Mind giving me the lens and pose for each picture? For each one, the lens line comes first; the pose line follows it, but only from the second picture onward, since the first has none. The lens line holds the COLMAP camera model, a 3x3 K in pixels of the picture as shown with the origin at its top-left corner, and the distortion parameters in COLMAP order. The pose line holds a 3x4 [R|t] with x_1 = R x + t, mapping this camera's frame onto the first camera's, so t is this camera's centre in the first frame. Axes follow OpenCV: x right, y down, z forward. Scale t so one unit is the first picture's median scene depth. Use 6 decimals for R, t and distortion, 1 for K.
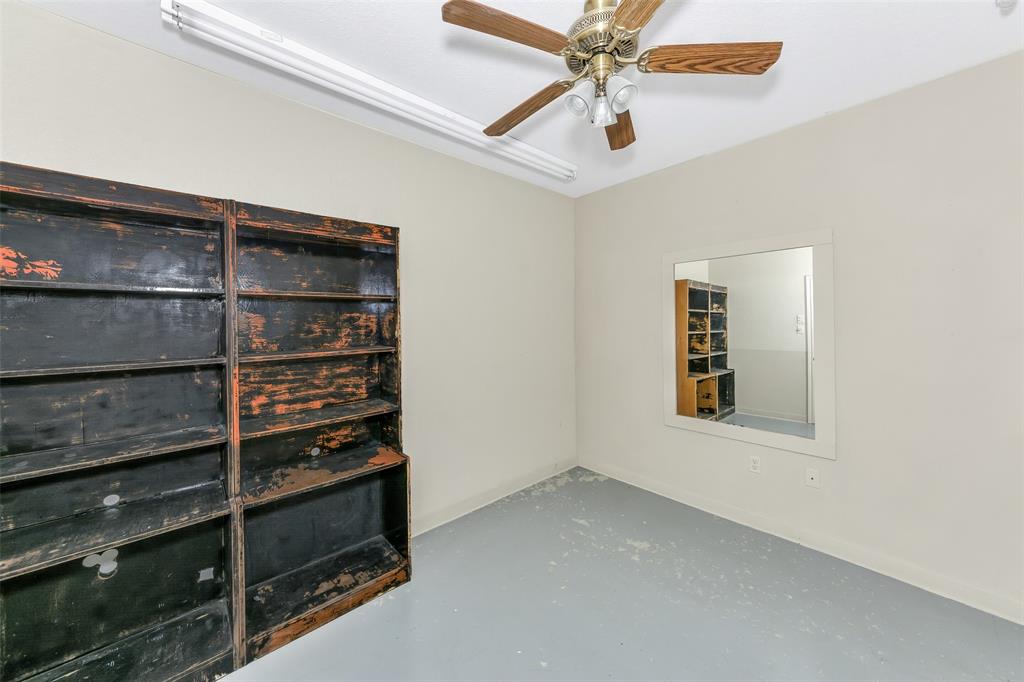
lens RADIAL K [[363.9, 0, 516.5], [0, 363.9, 323.5], [0, 0, 1]] dist [-0.000536, -0.000082]
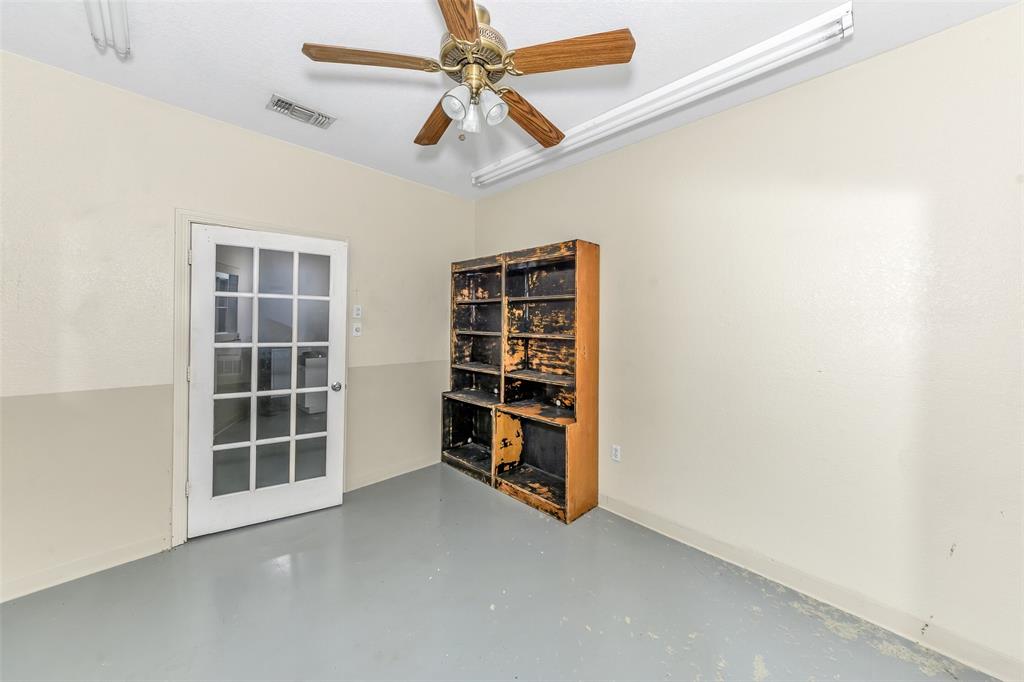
lens RADIAL K [[363.9, 0, 516.5], [0, 363.9, 323.5], [0, 0, 1]] dist [-0.000536, -0.000082]
pose [[0.052163, 0.014791, -0.998529, 0.963499], [-0.025257, 0.999590, 0.013487, 0.013003], [0.998319, 0.024516, 0.052516, 0.782618]]
